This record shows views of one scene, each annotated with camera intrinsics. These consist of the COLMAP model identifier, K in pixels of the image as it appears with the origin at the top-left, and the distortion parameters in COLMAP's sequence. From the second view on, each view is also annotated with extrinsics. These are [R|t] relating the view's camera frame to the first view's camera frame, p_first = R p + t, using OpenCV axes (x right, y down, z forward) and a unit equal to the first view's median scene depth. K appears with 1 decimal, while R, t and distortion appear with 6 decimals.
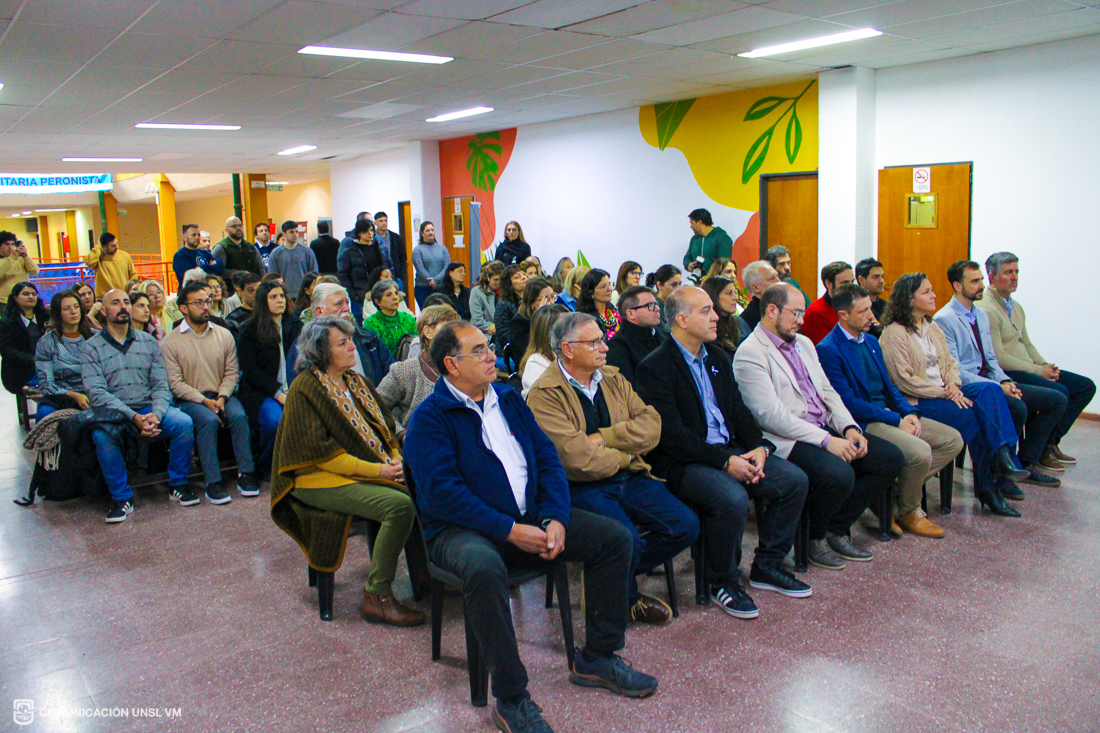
lens RADIAL K [[917.8, 0, 548.1], [0, 917.8, 372.7], [0, 0, 1]] dist [-0.107376, 0.014108]
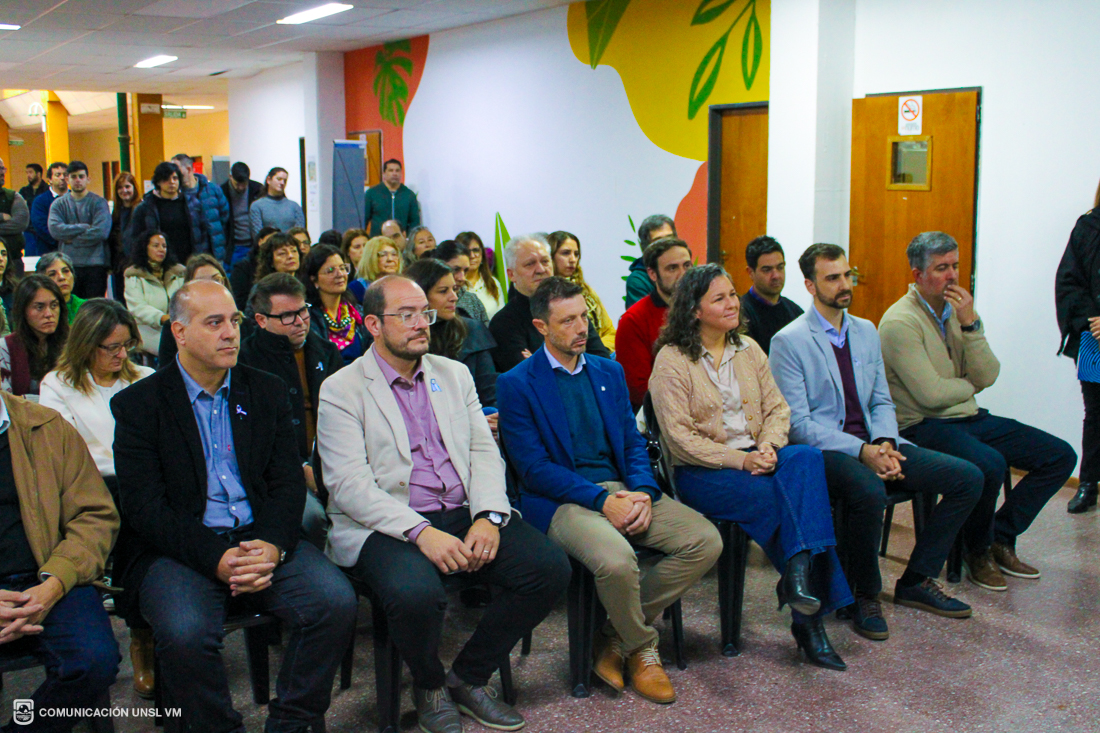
lens RADIAL K [[1272.5, 0, 539.0], [0, 1272.5, 365.0], [0, 0, 1]] dist [-0.053364, 0.000000]
pose [[0.995108, 0.035695, -0.092115, 0.225974], [-0.036642, 0.999291, -0.008614, -0.017354], [0.091742, 0.011947, 0.995711, 0.070205]]
